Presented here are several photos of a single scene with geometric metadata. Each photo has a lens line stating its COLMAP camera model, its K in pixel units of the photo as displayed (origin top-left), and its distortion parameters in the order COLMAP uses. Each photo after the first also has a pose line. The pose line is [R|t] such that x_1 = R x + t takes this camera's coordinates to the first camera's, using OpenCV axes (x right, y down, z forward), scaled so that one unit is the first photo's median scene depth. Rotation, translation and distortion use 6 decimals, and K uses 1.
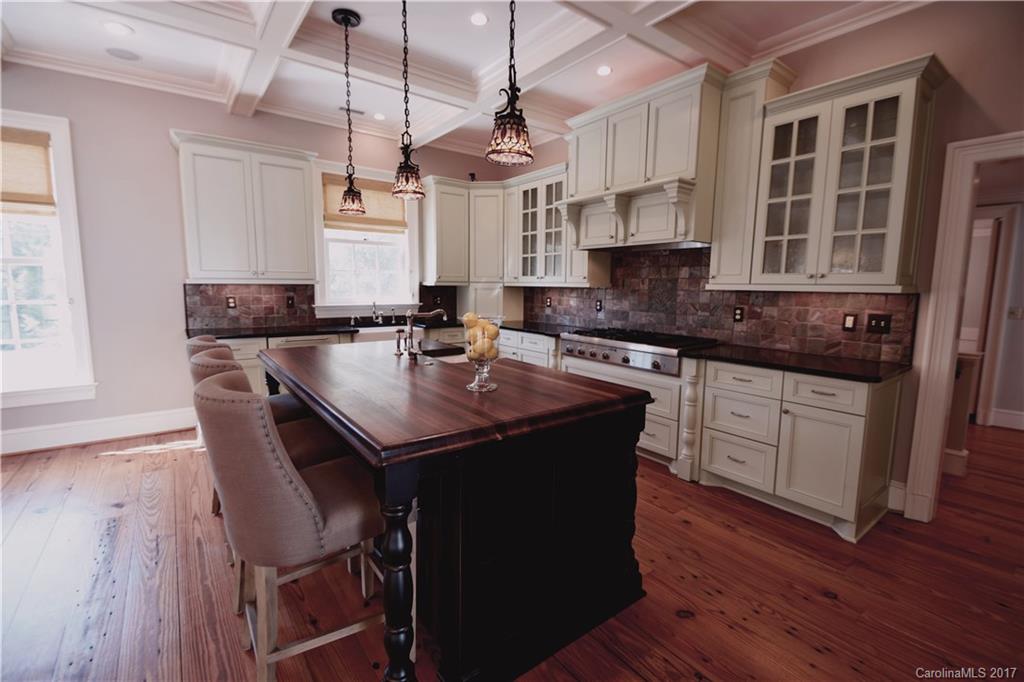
lens RADIAL K [[453.2, 0, 509.6], [0, 453.2, 337.6], [0, 0, 1]] dist [0.000933, -0.000077]
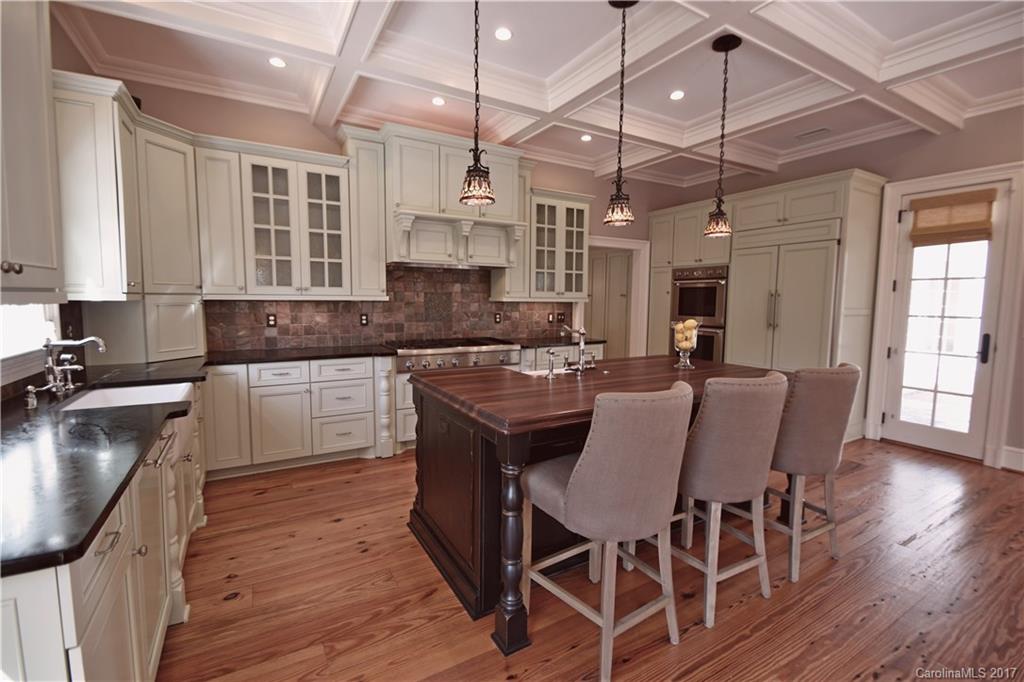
lens RADIAL K [[453.2, 0, 516.0], [0, 453.2, 341.4], [0, 0, 1]] dist [0.000933, -0.000077]
pose [[0.102396, -0.099409, 0.989764, -0.826374], [0.111992, 0.989820, 0.087829, -0.086468], [-0.988419, 0.101853, 0.112487, 0.691940]]
